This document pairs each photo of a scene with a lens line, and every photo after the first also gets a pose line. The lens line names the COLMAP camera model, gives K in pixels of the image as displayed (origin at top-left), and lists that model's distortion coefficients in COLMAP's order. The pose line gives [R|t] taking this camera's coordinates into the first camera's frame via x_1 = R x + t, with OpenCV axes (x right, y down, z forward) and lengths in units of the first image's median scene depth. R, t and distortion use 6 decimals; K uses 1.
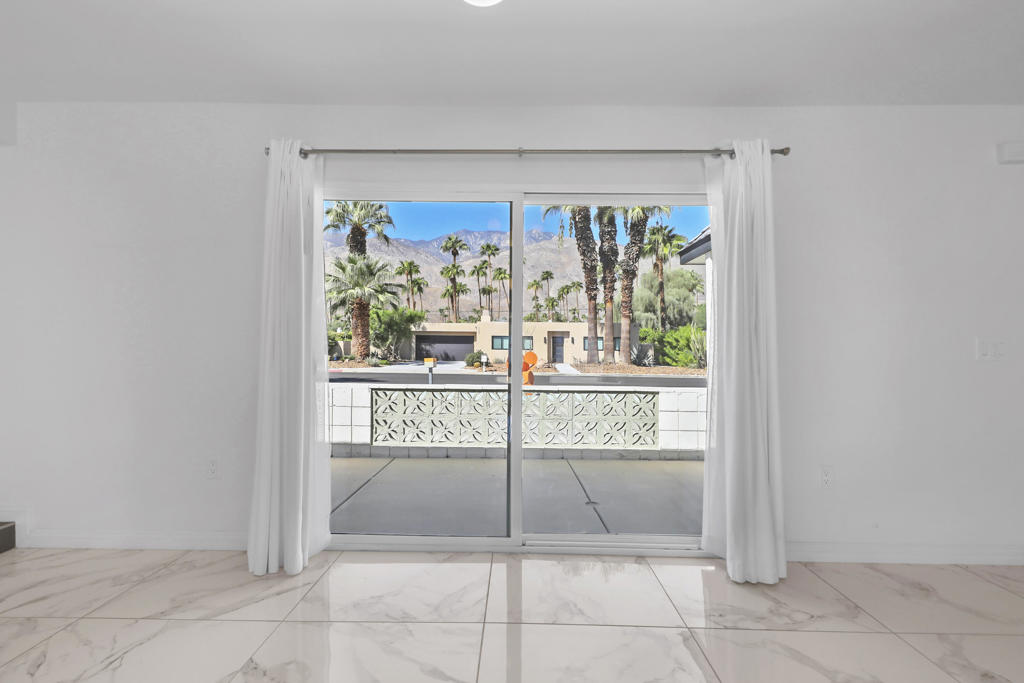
lens RADIAL K [[480.5, 0, 513.8], [0, 480.5, 337.1], [0, 0, 1]] dist [0.010669, -0.000429]
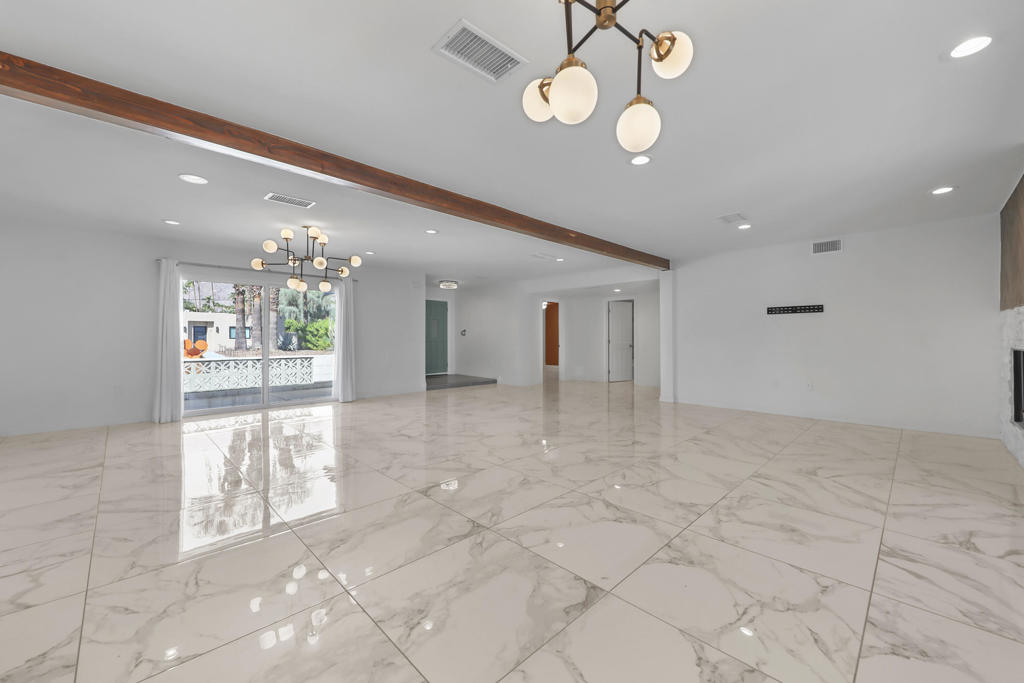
lens RADIAL K [[398.0, 0, 513.2], [0, 398.0, 342.0], [0, 0, 1]] dist [-0.000776, -0.000140]
pose [[0.706063, -0.018546, 0.707906, -0.045008], [-0.009210, 0.999332, 0.035366, -0.003490], [-0.708089, -0.031491, 0.705421, -0.122712]]
